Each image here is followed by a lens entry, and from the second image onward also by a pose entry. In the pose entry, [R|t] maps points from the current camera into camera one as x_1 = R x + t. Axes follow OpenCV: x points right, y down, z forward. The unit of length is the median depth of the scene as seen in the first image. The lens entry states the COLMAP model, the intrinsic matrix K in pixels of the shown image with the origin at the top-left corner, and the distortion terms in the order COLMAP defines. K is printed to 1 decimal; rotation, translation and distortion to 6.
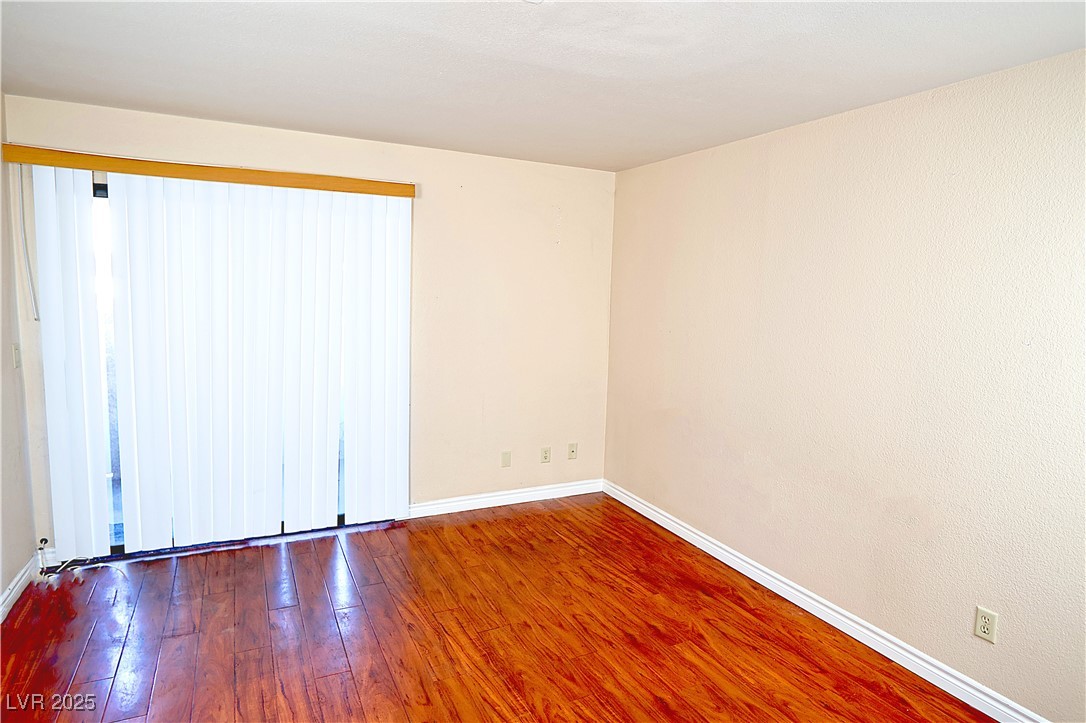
lens RADIAL K [[620.6, 0, 543.0], [0, 620.6, 361.5], [0, 0, 1]] dist [-0.031746, 0.004721]
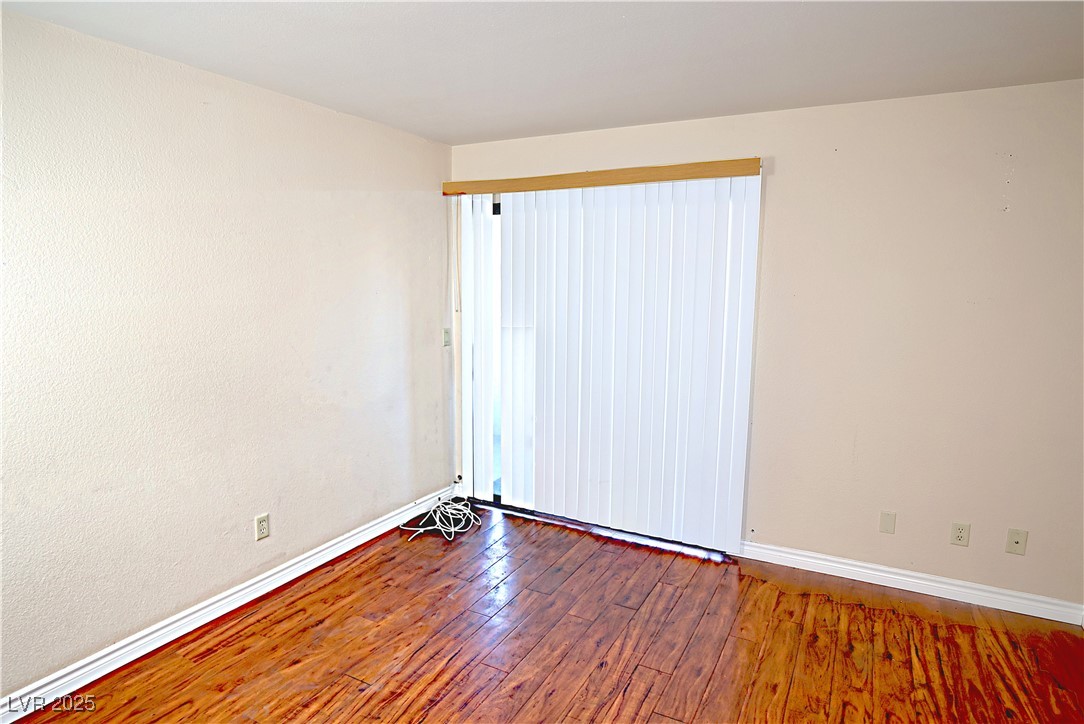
lens RADIAL K [[619.4, 0, 542.0], [0, 619.4, 362.0], [0, 0, 1]] dist [-0.031746, 0.004721]
pose [[0.570866, 0.084835, -0.816649, 0.327121], [-0.086581, 0.995322, 0.042873, -0.026869], [0.816466, 0.046232, 0.575540, 0.310580]]
